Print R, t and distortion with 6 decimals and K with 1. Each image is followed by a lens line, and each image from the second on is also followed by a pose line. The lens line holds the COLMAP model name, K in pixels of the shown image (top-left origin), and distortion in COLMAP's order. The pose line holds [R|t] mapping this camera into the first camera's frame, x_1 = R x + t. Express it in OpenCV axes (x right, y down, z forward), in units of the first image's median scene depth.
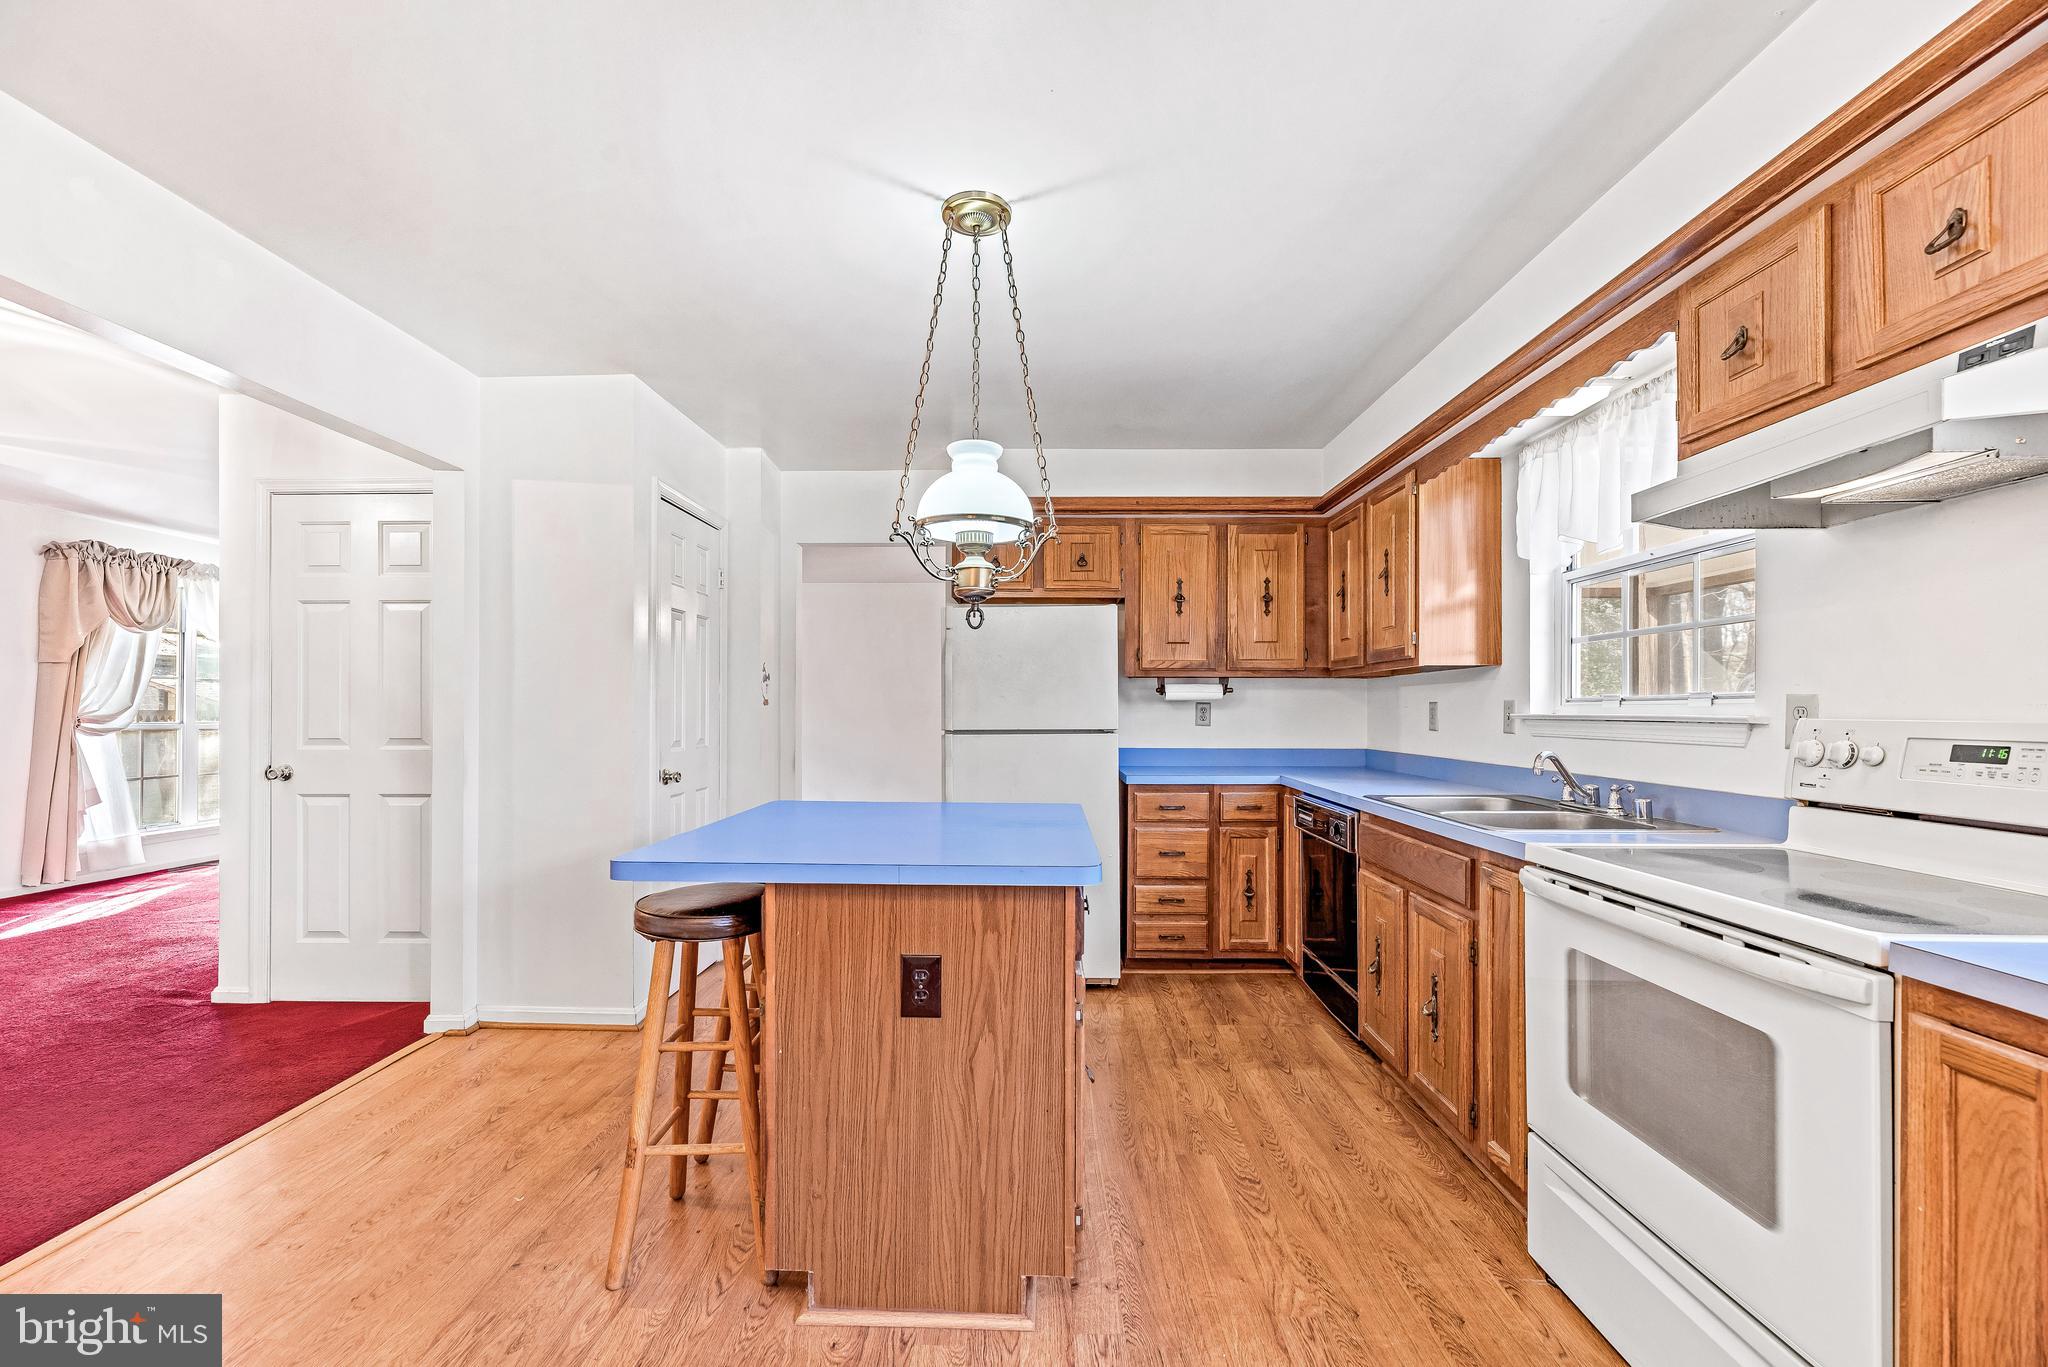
lens RADIAL K [[835.3, 0, 1011.8], [0, 835.3, 706.6], [0, 0, 1]] dist [0.002565, -0.001941]
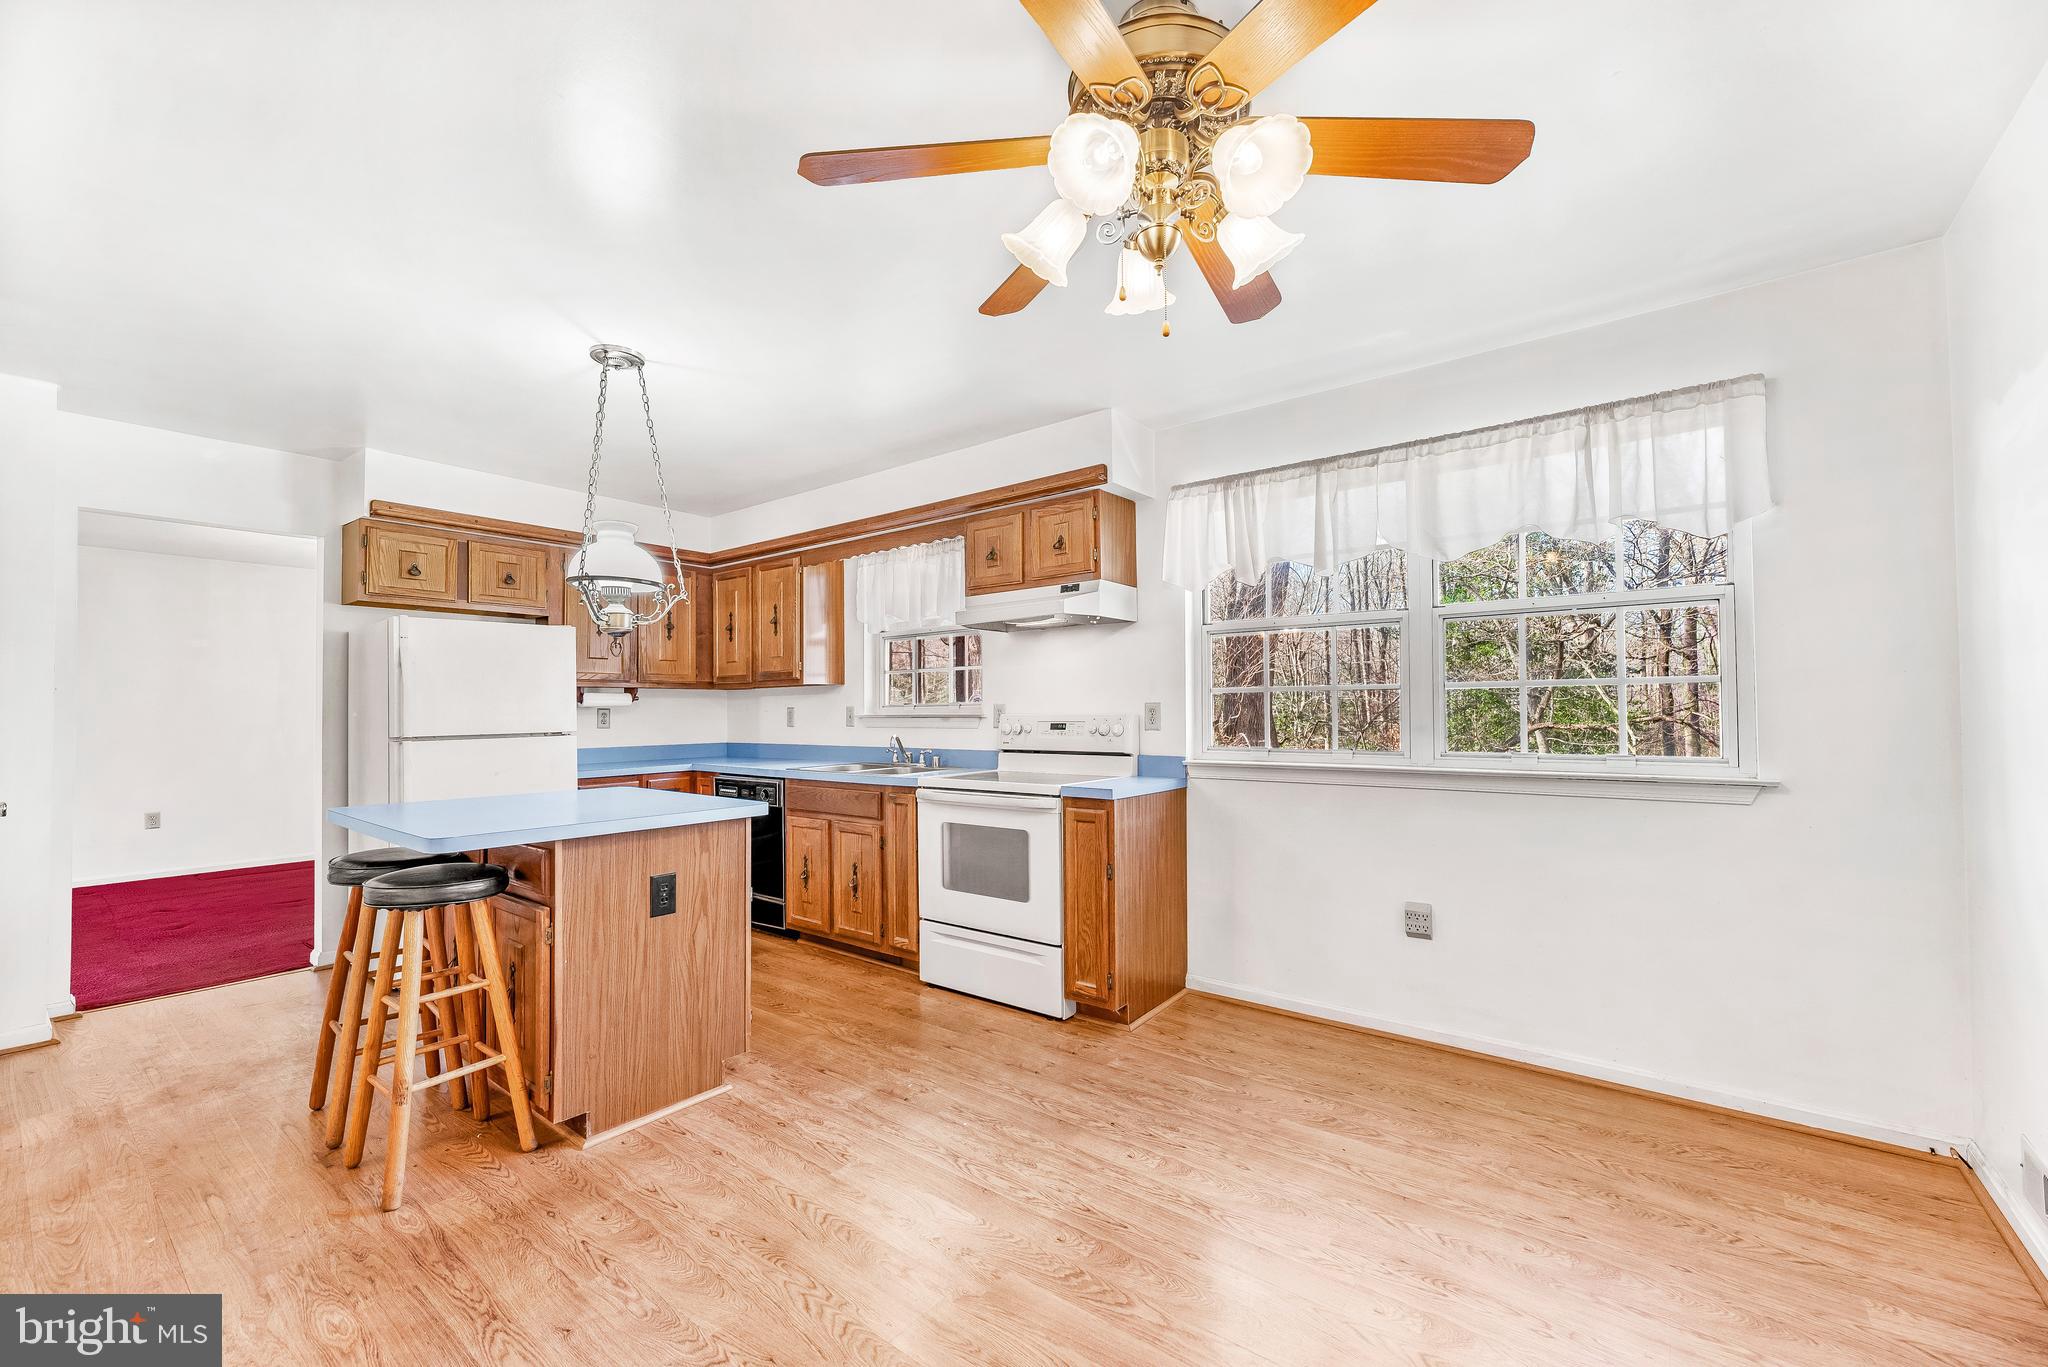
lens RADIAL K [[835.3, 0, 1020.5], [0, 835.3, 694.8], [0, 0, 1]] dist [0.002565, -0.001941]
pose [[0.595565, 0.007252, 0.803275, -0.759904], [0.007013, 0.999874, -0.014226, -0.005822], [-0.803277, 0.014106, 0.595439, -0.358447]]
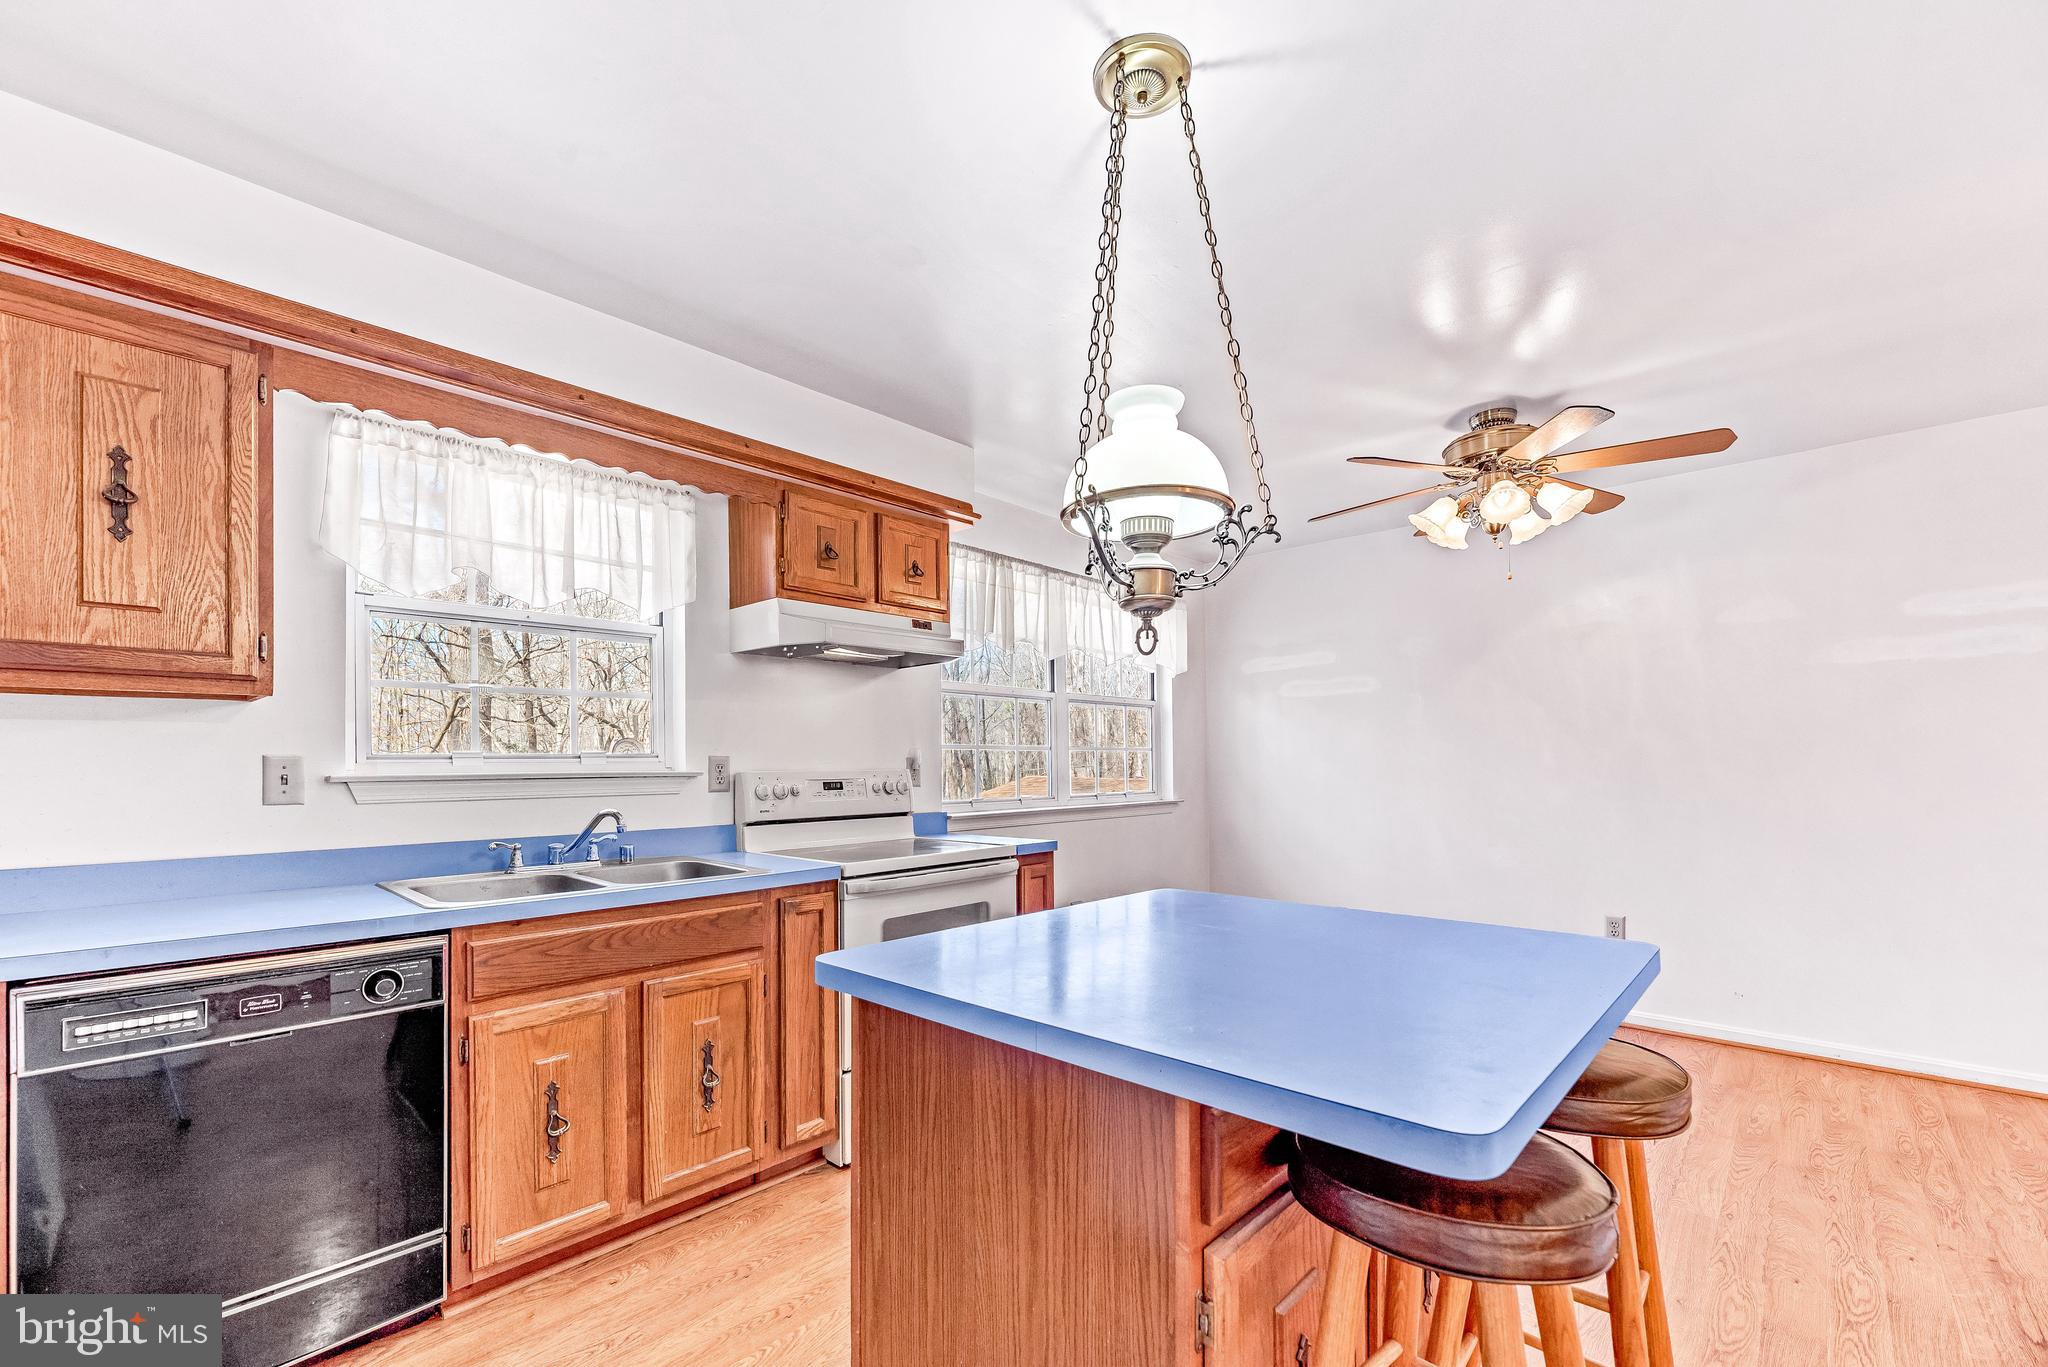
lens RADIAL K [[835.3, 0, 1012.5], [0, 835.3, 758.8], [0, 0, 1]] dist [0.002565, -0.001941]
pose [[-0.749063, 0.003680, 0.662488, -0.432418], [0.001193, 0.999990, -0.004206, -0.002243], [-0.662497, -0.002360, -0.749061, 1.613691]]
